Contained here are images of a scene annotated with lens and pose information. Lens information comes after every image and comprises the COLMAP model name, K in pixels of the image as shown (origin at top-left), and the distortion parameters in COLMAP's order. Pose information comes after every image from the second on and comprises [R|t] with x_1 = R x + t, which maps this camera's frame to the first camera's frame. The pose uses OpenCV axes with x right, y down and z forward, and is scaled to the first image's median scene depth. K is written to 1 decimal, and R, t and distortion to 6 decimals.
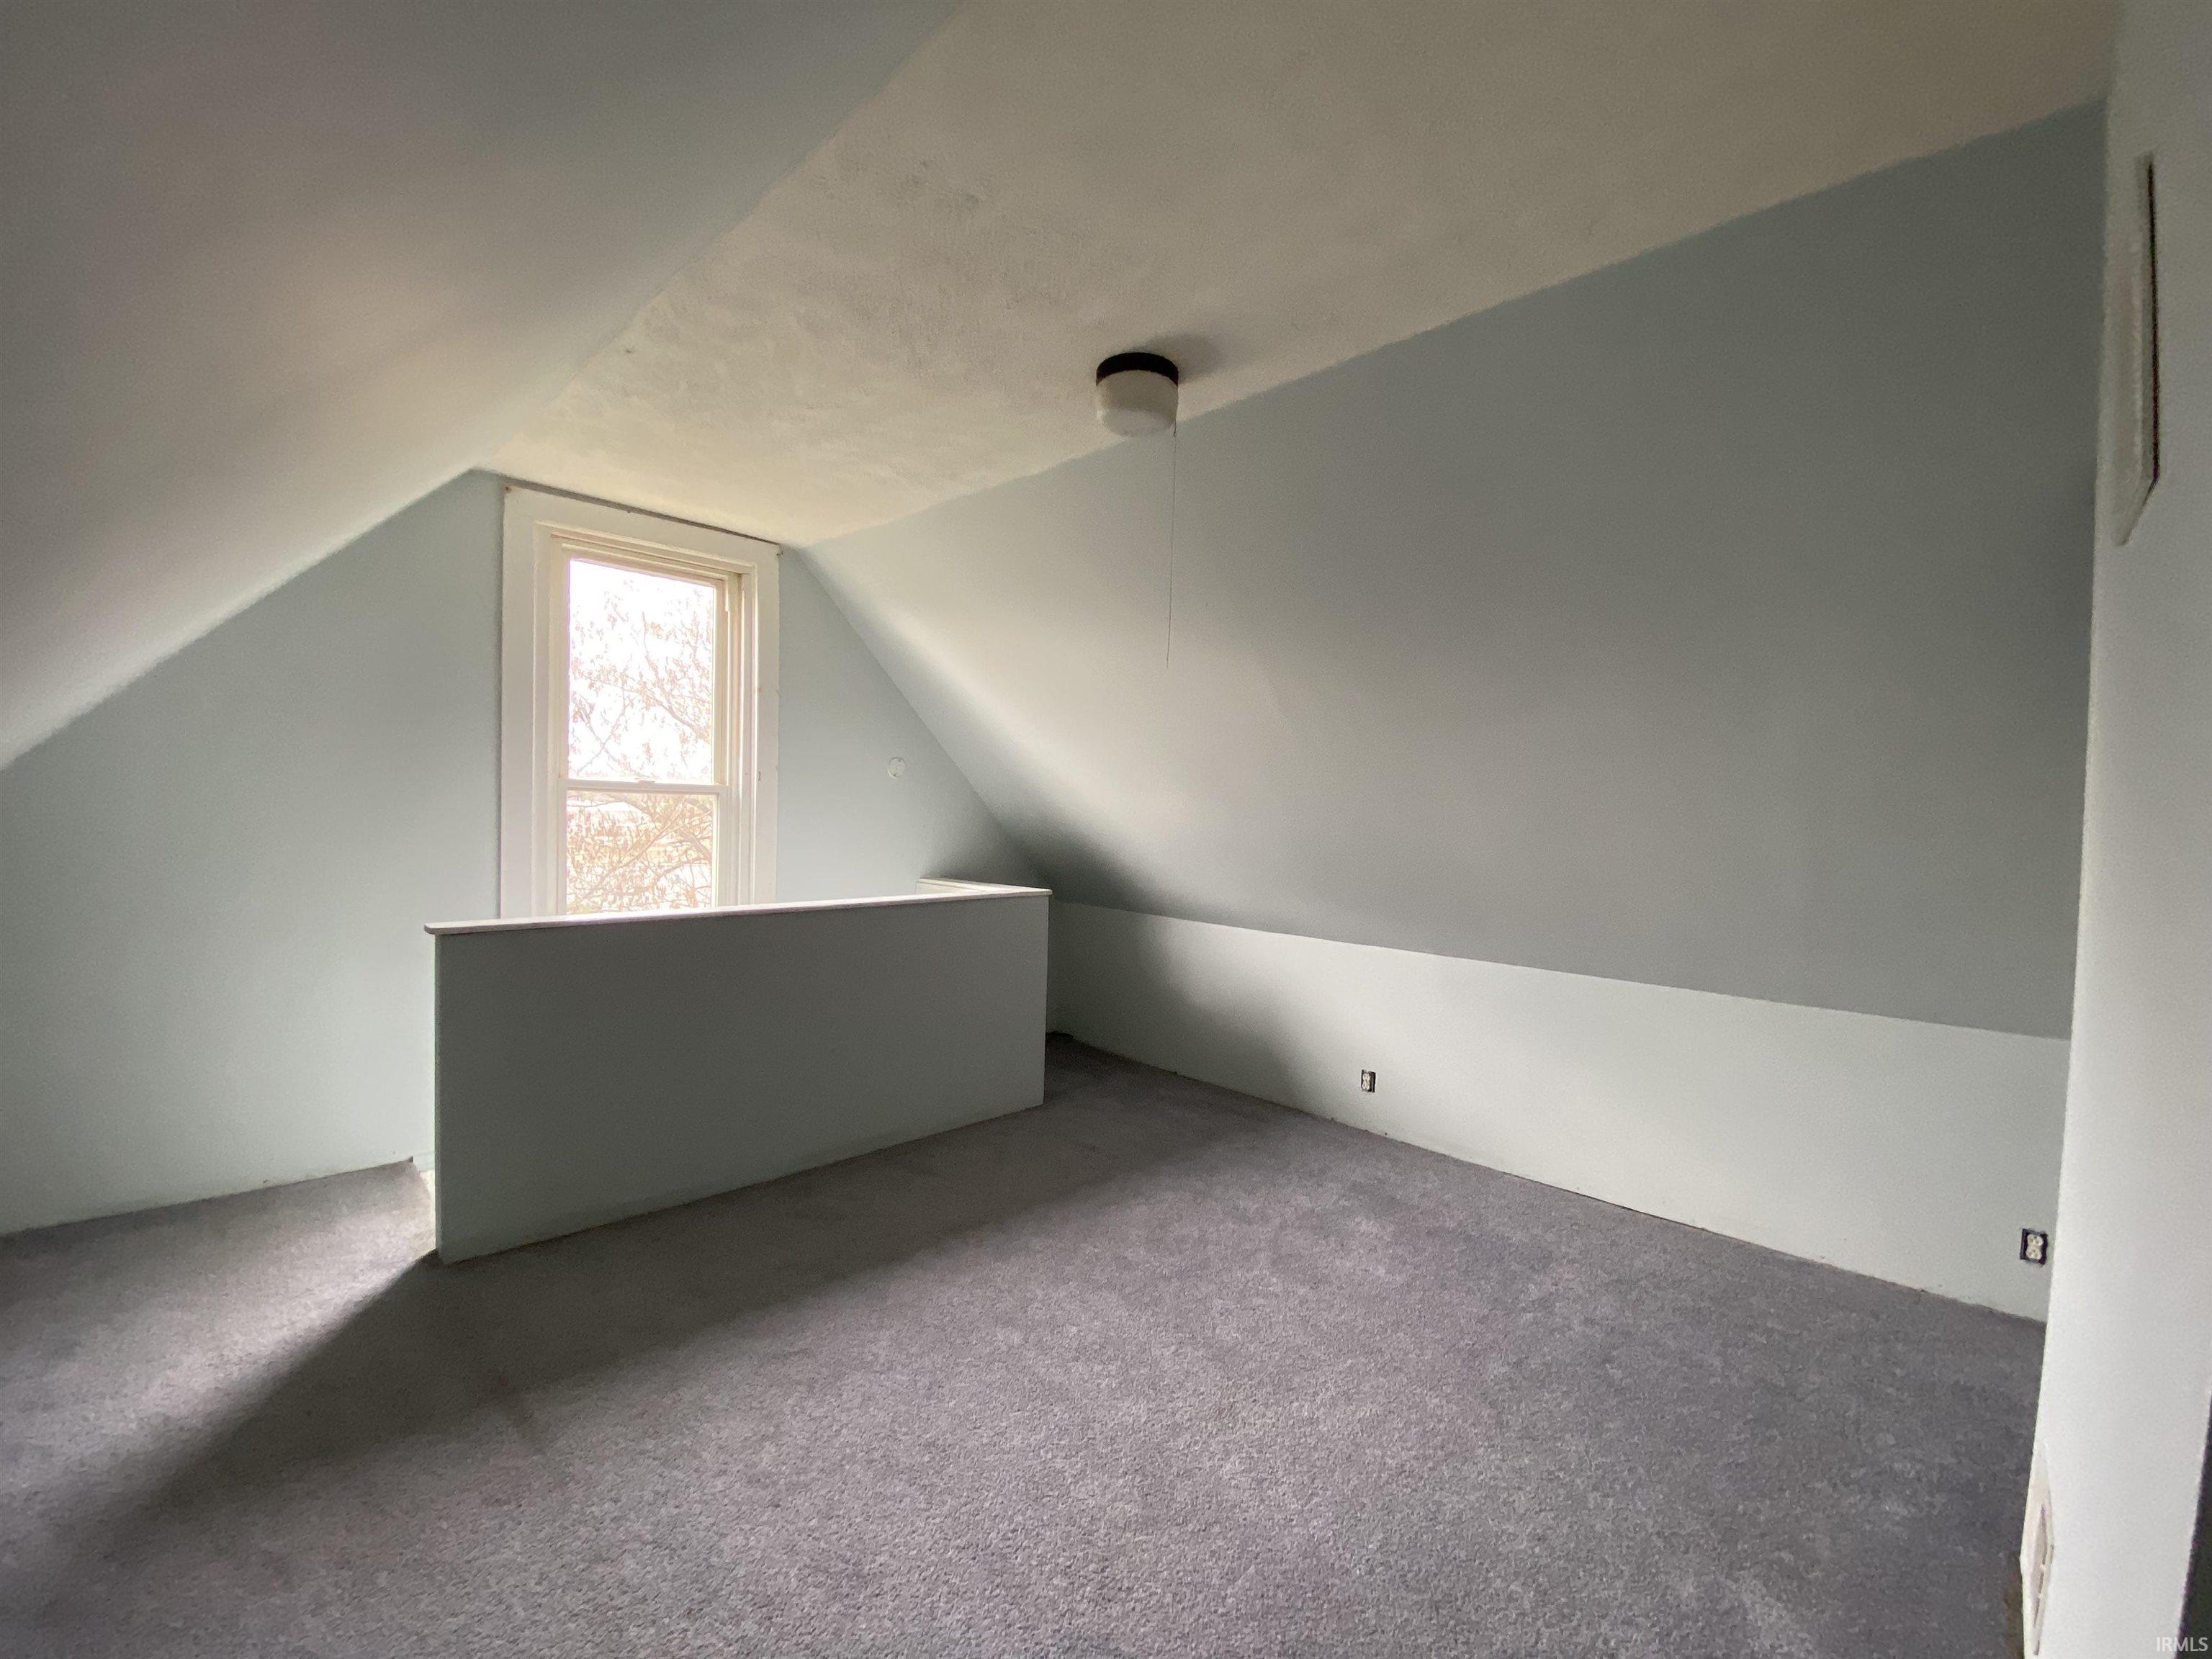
lens RADIAL K [[897.5, 0, 1108.9], [0, 897.5, 831.5], [0, 0, 1]] dist [0.011205, -0.015247]
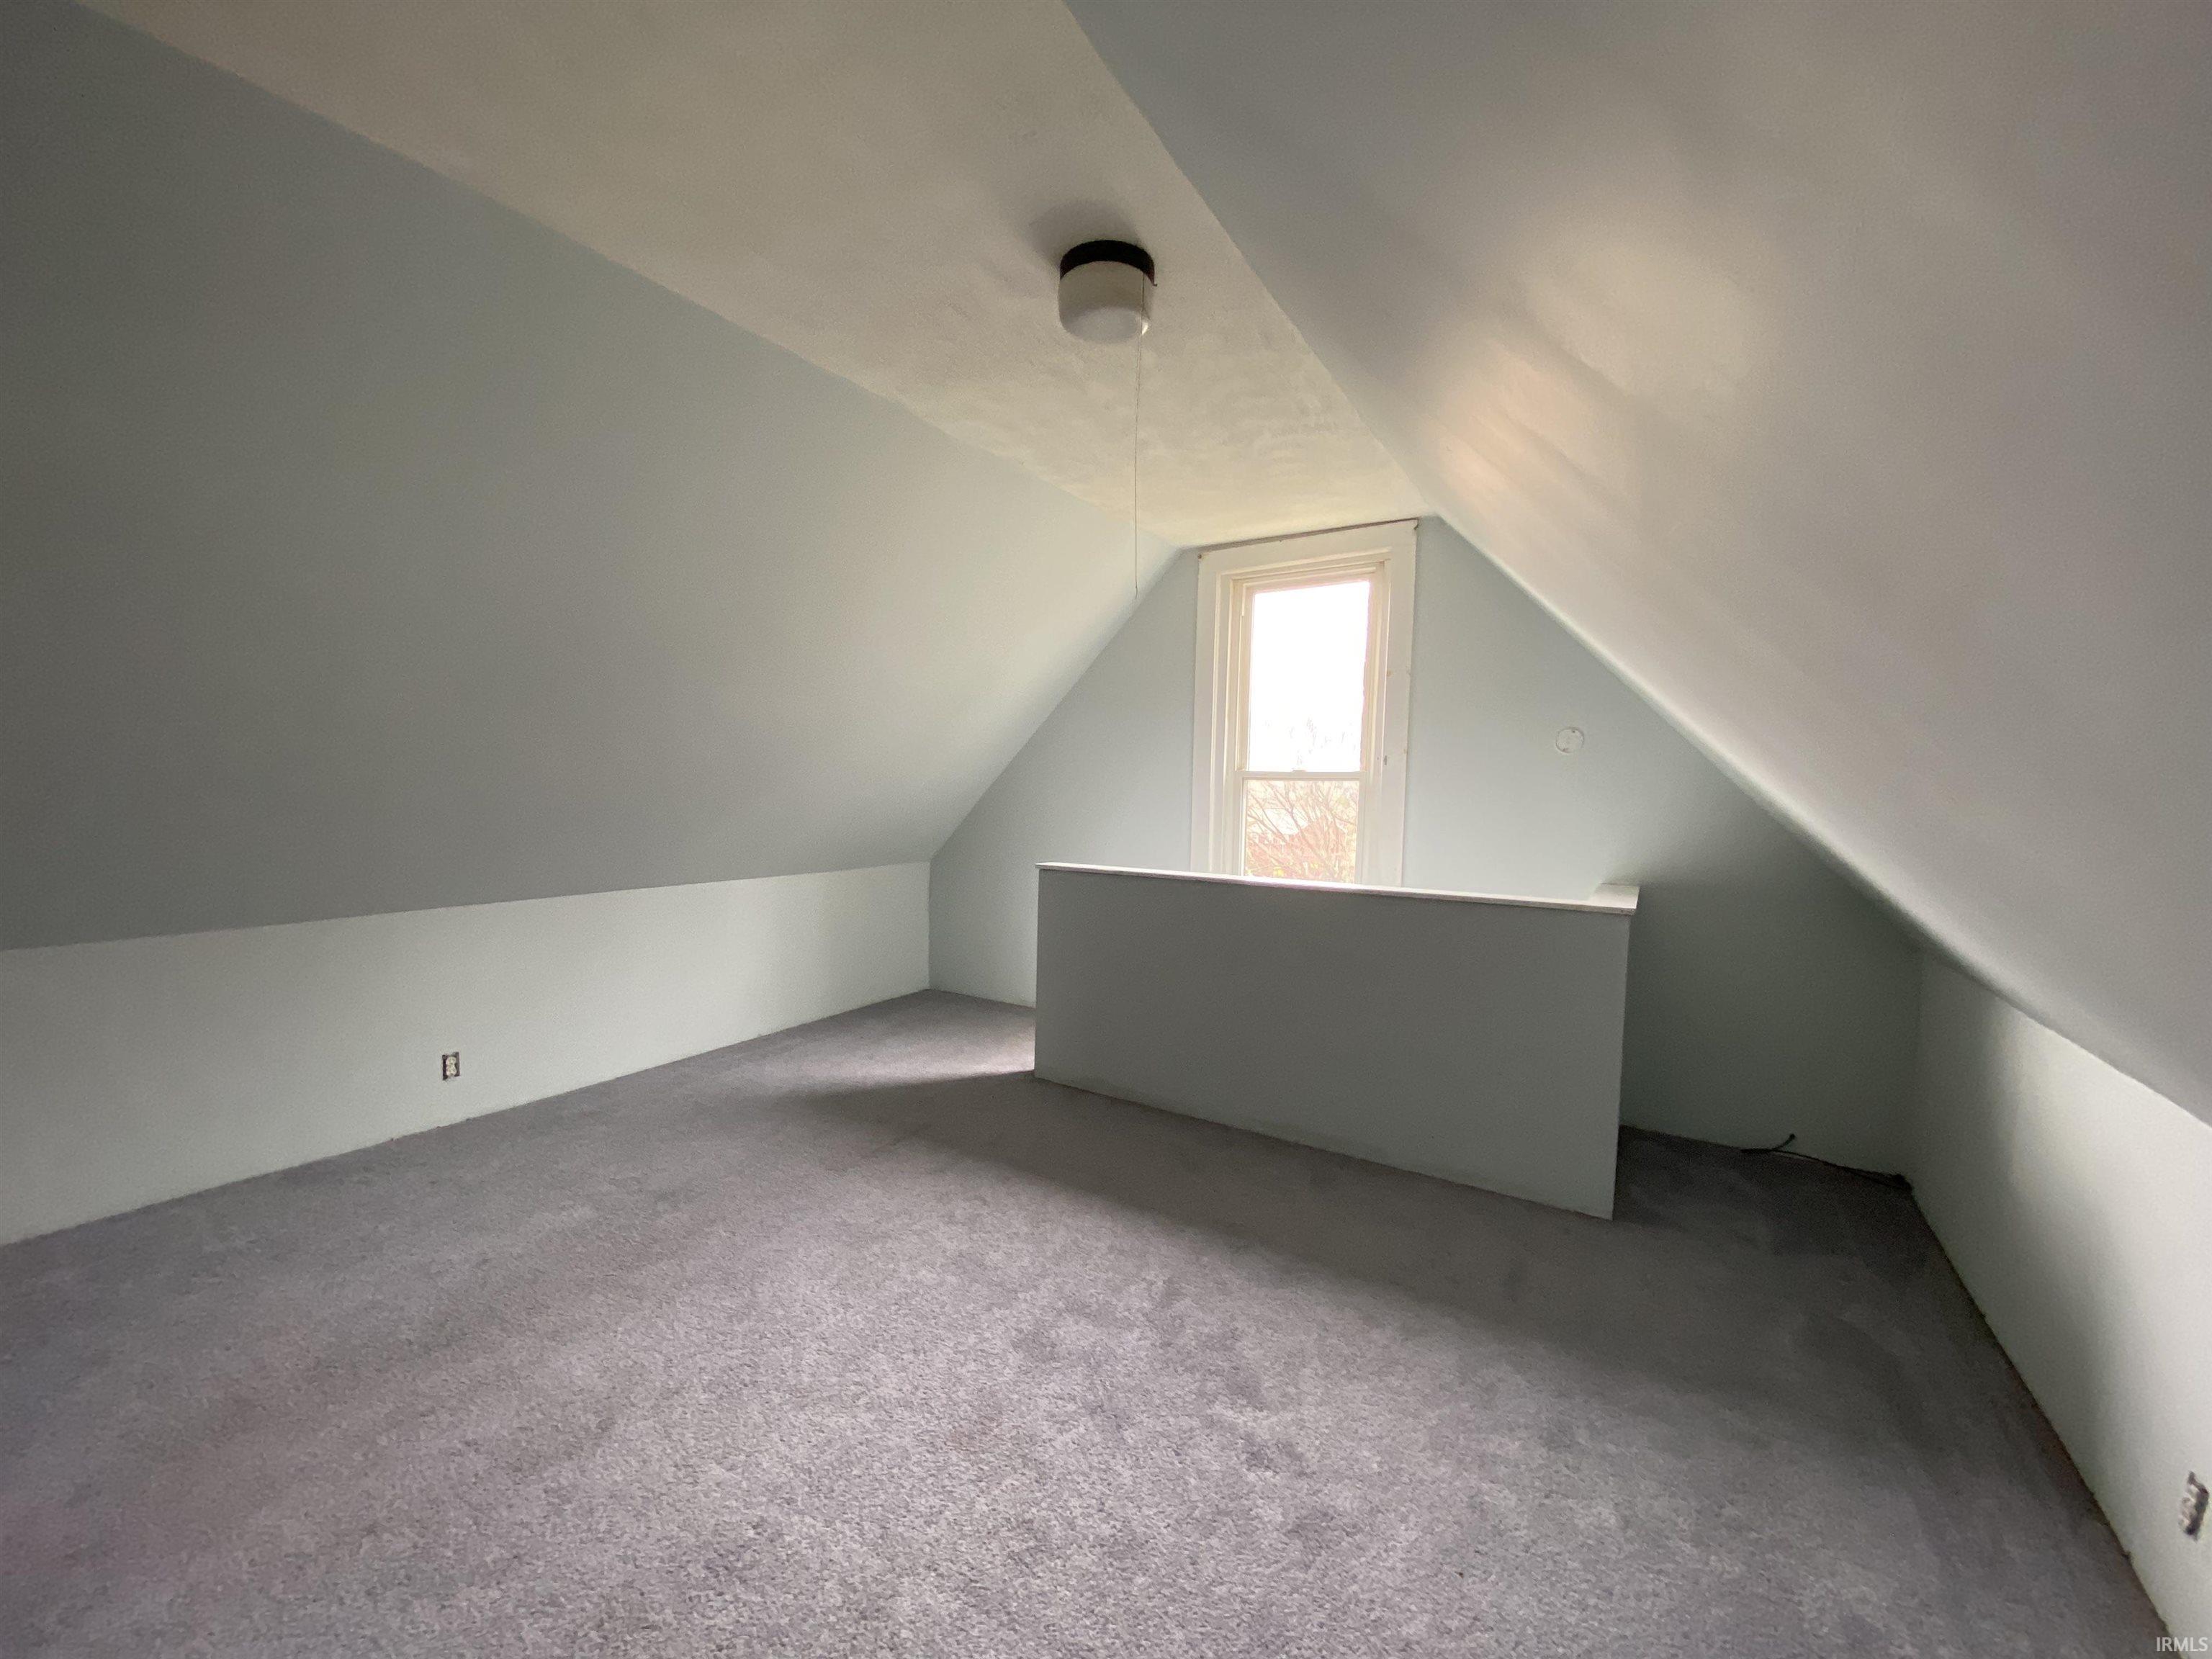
lens RADIAL K [[897.5, 0, 1108.2], [0, 897.5, 828.4], [0, 0, 1]] dist [0.011205, -0.015247]
pose [[0.213372, 0.022879, -0.976703, 0.588073], [-0.027241, 0.999476, 0.017461, 0.007444], [0.976591, 0.022881, 0.213884, 0.548753]]
